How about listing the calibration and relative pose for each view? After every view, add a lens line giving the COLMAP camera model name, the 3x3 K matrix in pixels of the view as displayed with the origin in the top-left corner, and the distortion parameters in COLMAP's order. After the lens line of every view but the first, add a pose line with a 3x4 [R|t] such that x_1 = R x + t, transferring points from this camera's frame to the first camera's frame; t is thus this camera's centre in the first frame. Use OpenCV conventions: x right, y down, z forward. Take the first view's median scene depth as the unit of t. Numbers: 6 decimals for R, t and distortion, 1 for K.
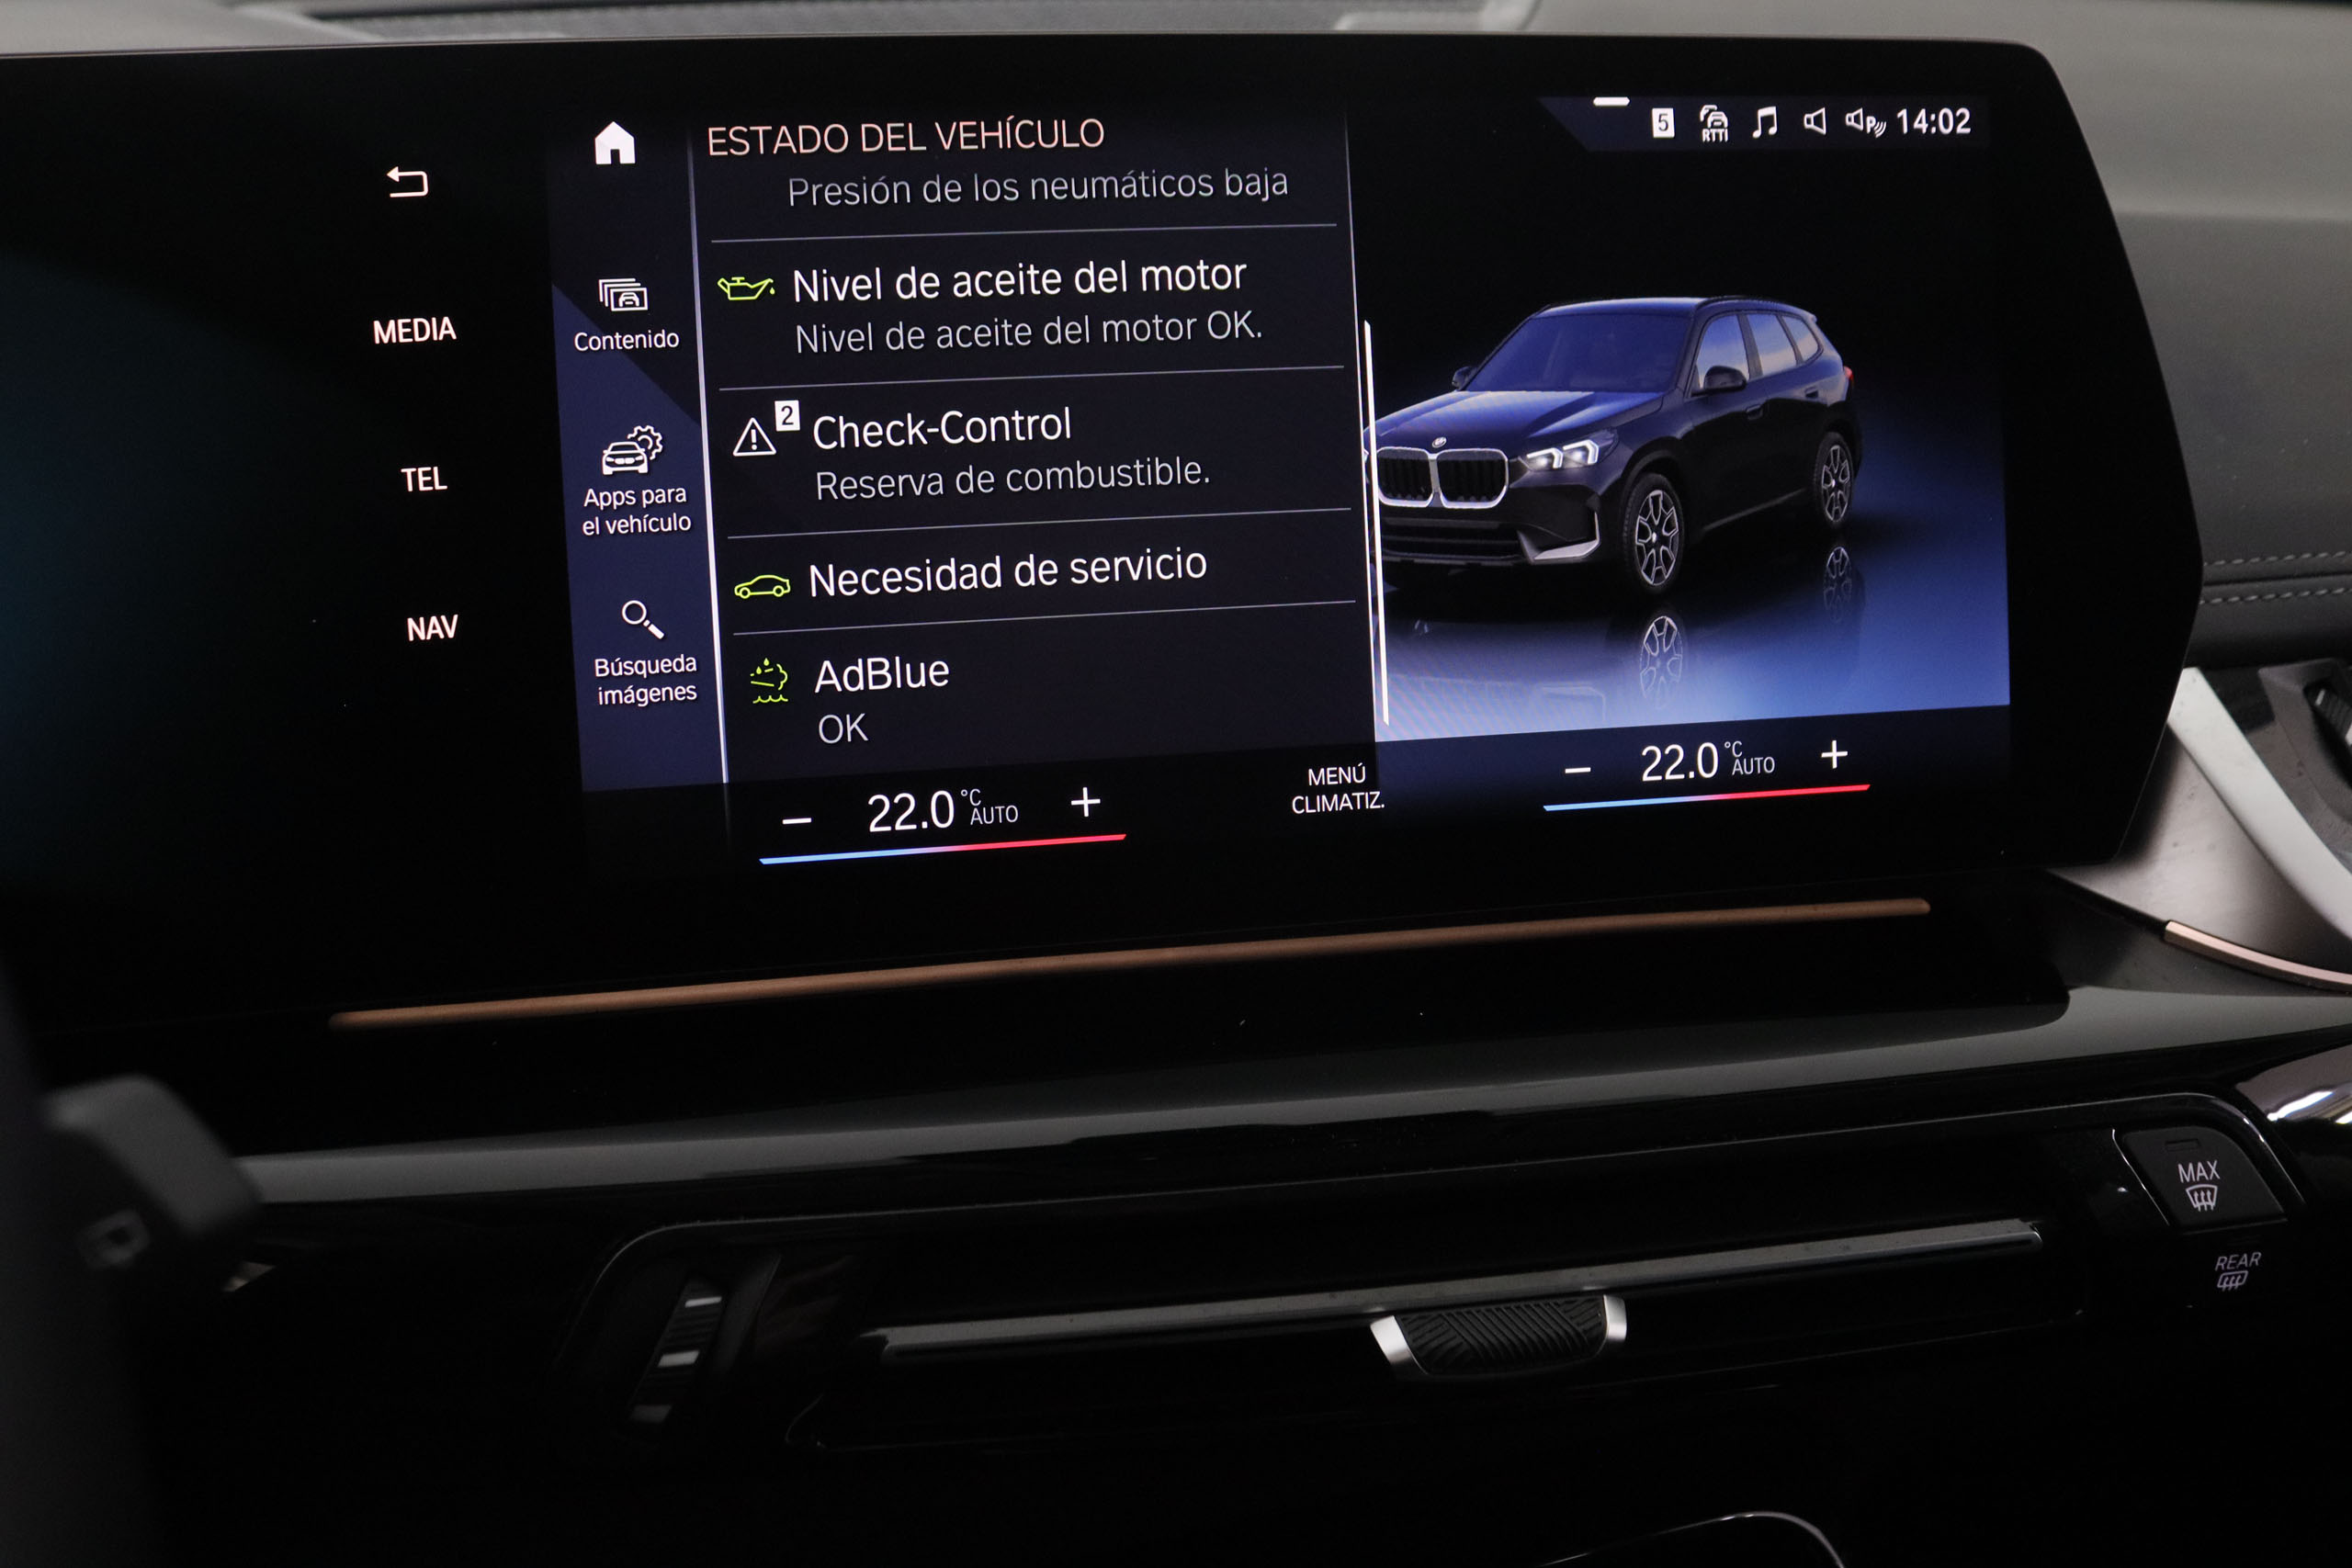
lens RADIAL K [[2334.6, 0, 1172.3], [0, 2334.6, 806.9], [0, 0, 1]] dist [-0.112147, 0.000000]
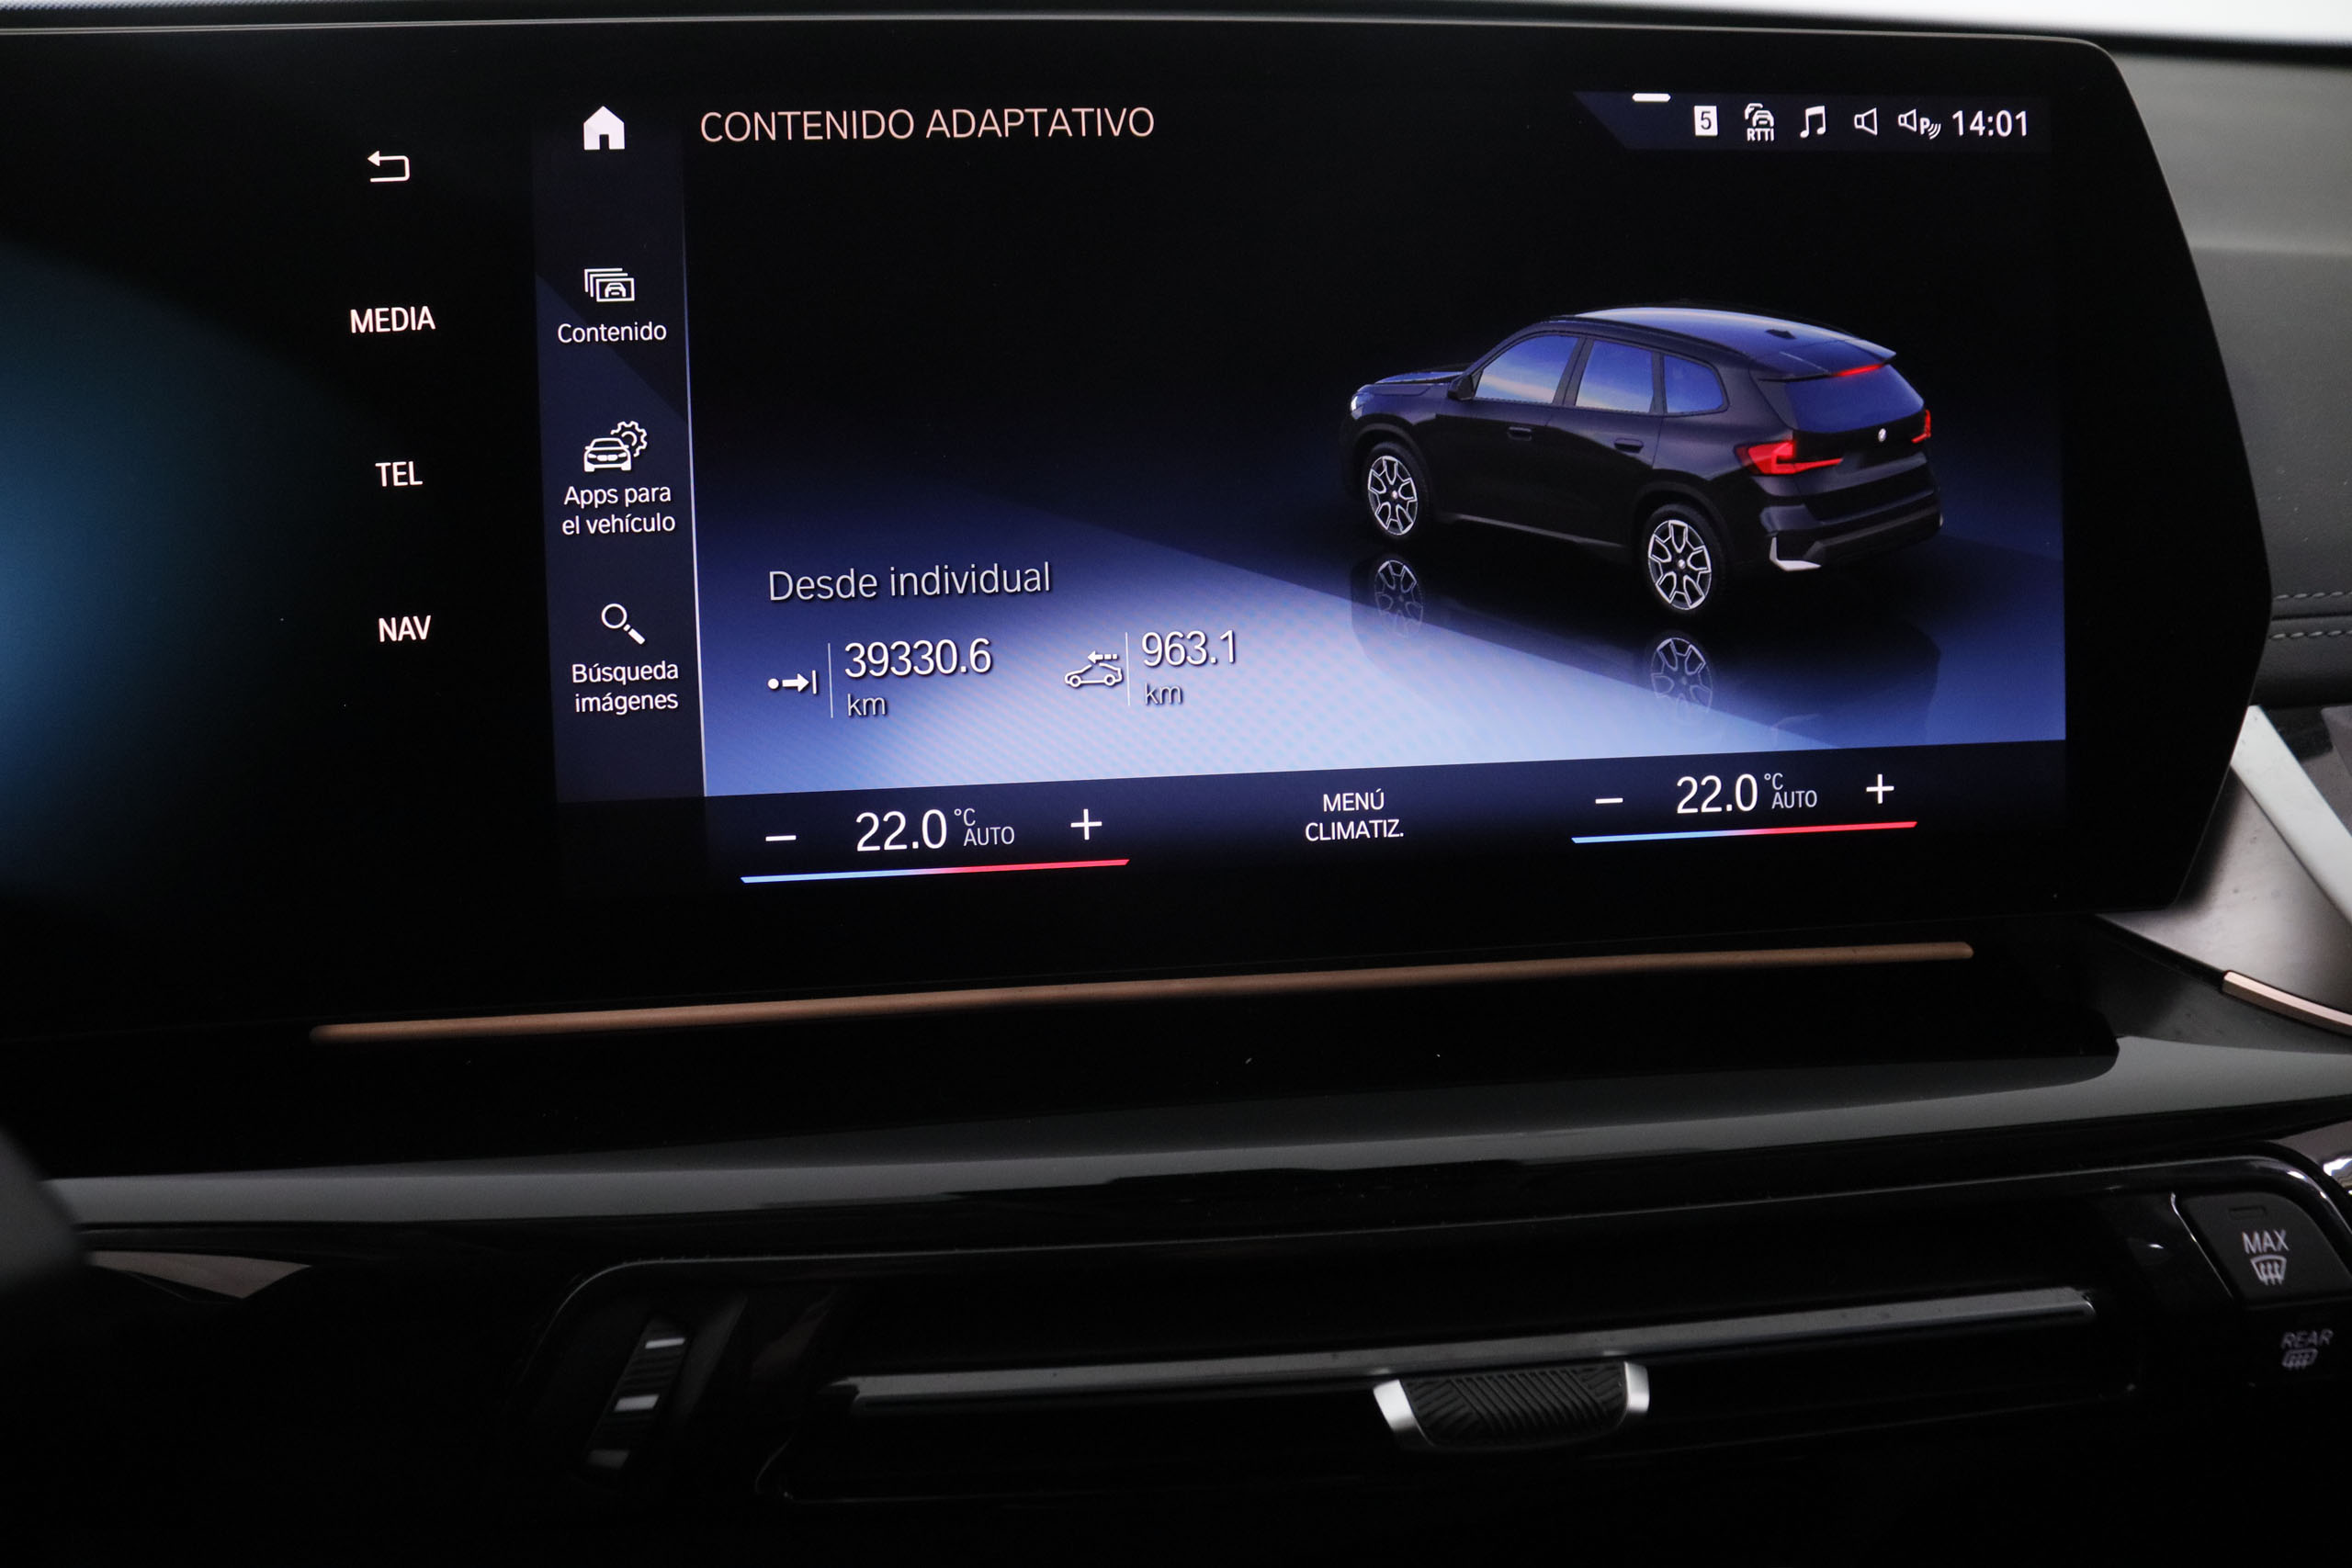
lens RADIAL K [[2120.8, 0, 1122.5], [0, 2120.8, 810.9], [0, 0, 1]] dist [-0.146044, 0.070217]
pose [[0.998520, 0.018253, -0.051236, 0.021974], [-0.018915, 0.999743, -0.012463, 0.002976], [0.050996, 0.013414, 0.998609, 0.141566]]
